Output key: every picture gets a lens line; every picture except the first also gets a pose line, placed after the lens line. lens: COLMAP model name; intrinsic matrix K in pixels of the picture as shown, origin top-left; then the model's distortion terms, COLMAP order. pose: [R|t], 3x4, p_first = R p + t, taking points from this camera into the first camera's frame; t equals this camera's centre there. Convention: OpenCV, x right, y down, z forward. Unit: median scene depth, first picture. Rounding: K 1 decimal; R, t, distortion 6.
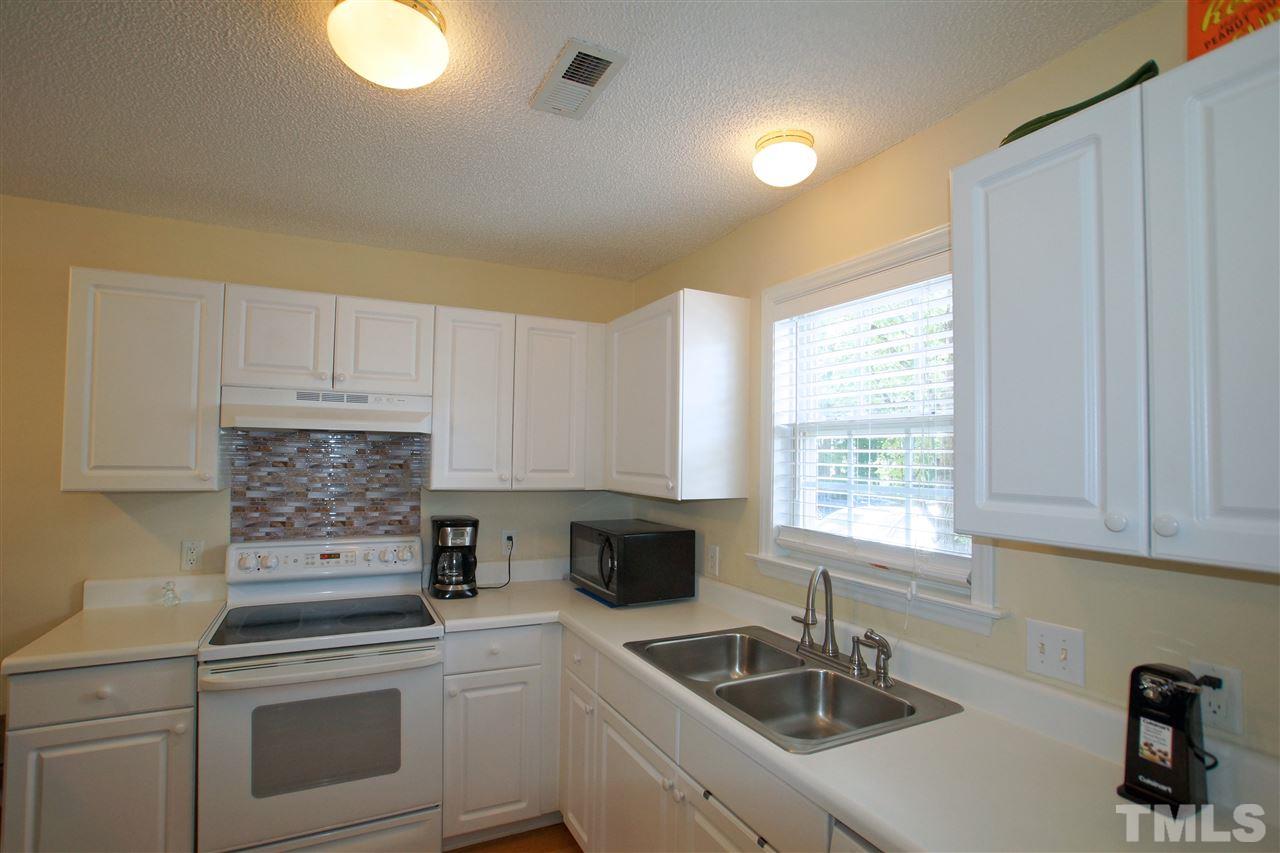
lens RADIAL K [[620.3, 0, 611.5], [0, 620.3, 439.5], [0, 0, 1]] dist [-0.081730, 0.048848]
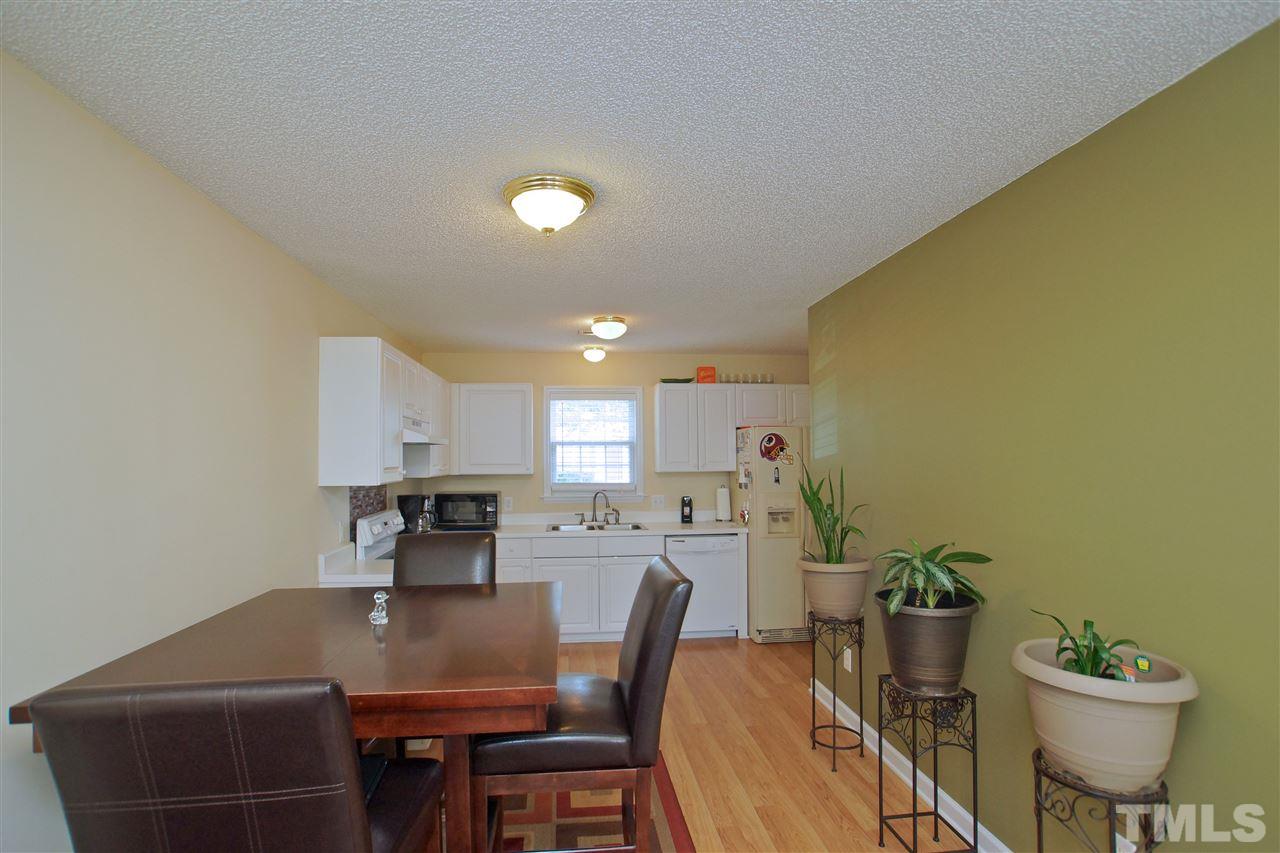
lens RADIAL K [[588.7, 0, 609.8], [0, 588.7, 443.6], [0, 0, 1]] dist [-0.004683, 0.000280]
pose [[0.376822, 0.004111, 0.926276, -1.755218], [-0.010173, 0.999948, -0.000300, -0.018957], [-0.926230, -0.009310, 0.376845, -0.107179]]
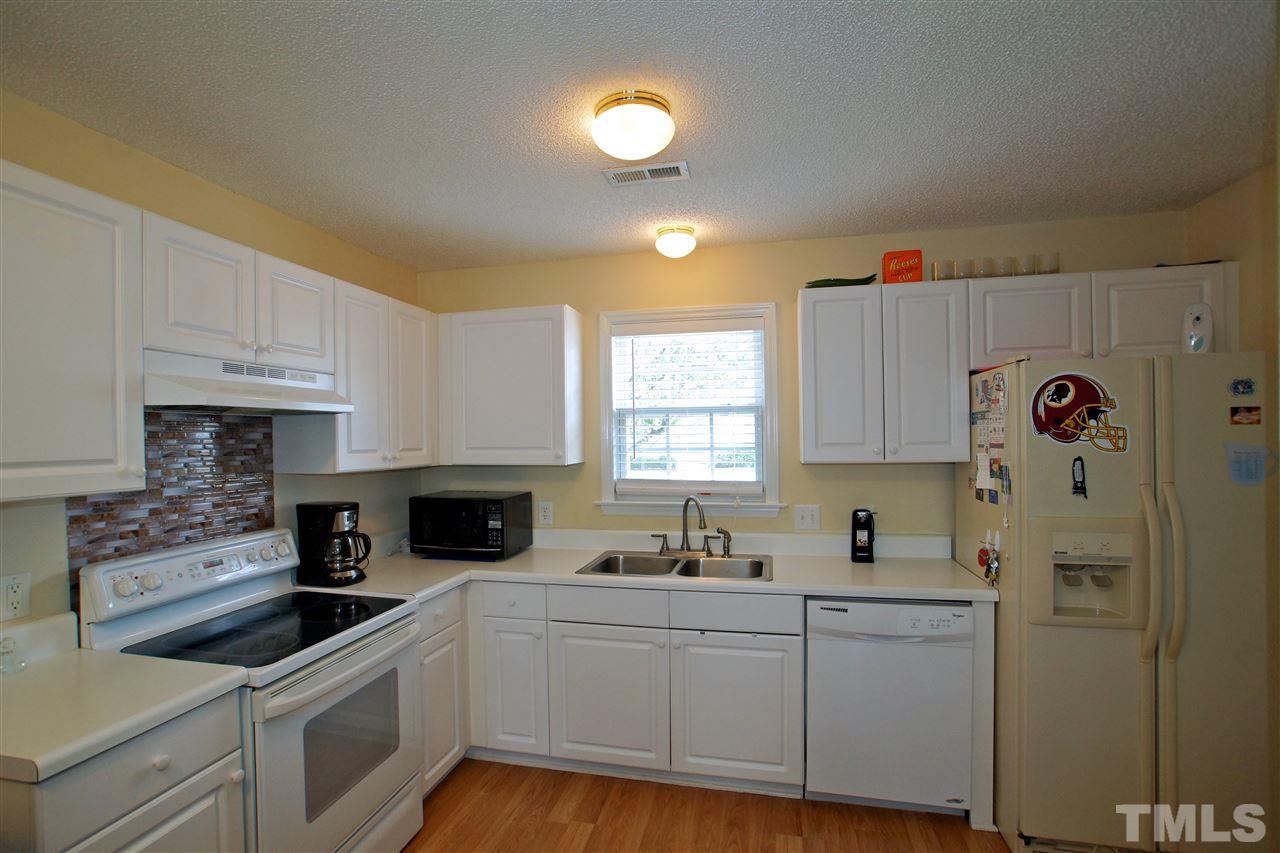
lens RADIAL K [[612.4, 0, 621.0], [0, 612.4, 437.0], [0, 0, 1]] dist [-0.025853, 0.000255]
pose [[0.637024, -0.023862, 0.770474, -0.790699], [0.002831, 0.999586, 0.028617, 0.000127], [-0.770838, -0.016048, 0.636829, 0.069206]]
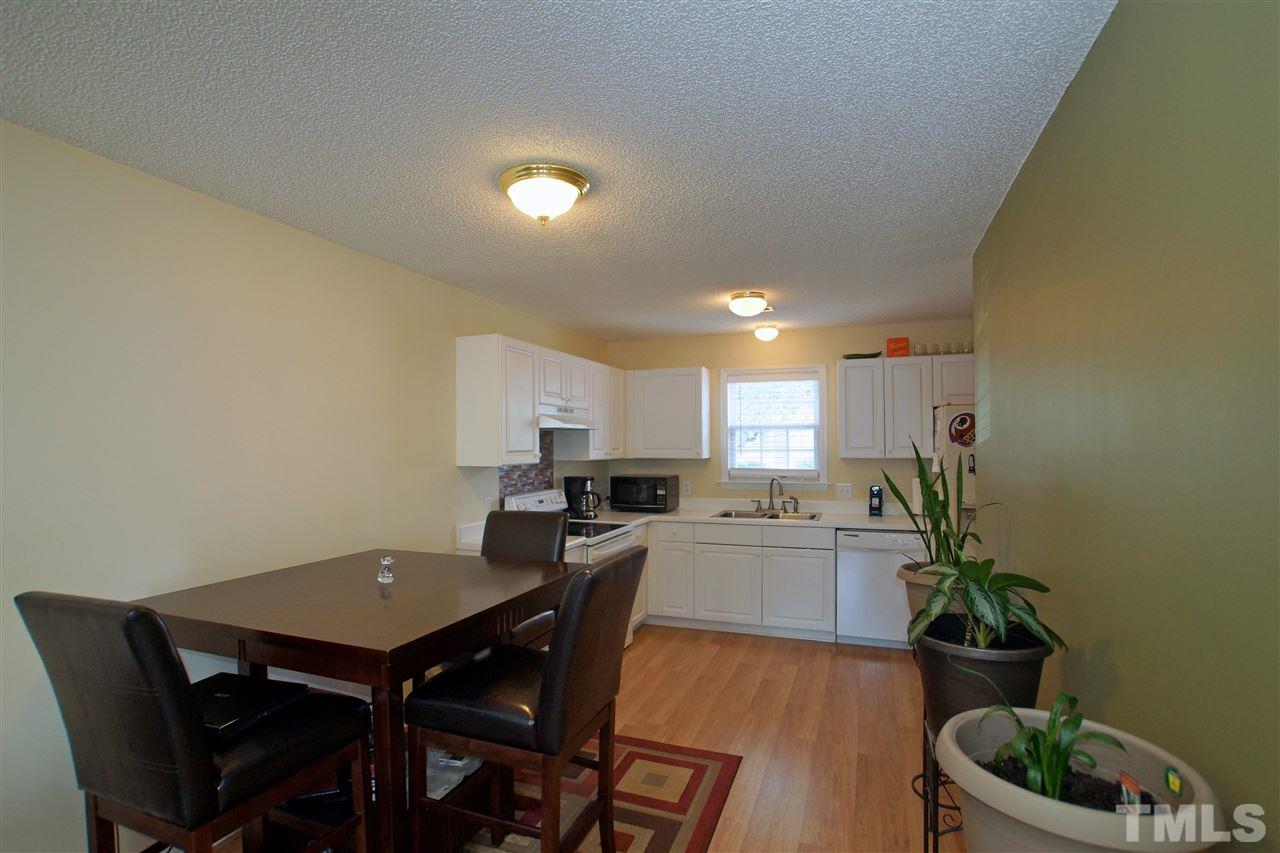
lens RADIAL K [[589.3, 0, 642.1], [0, 589.3, 444.0], [0, 0, 1]] dist [-0.002701, -0.000407]
pose [[0.722205, -0.019417, 0.691407, -1.511405], [-0.001069, 0.999573, 0.029187, -0.020896], [-0.691679, -0.021818, 0.721876, -0.420857]]
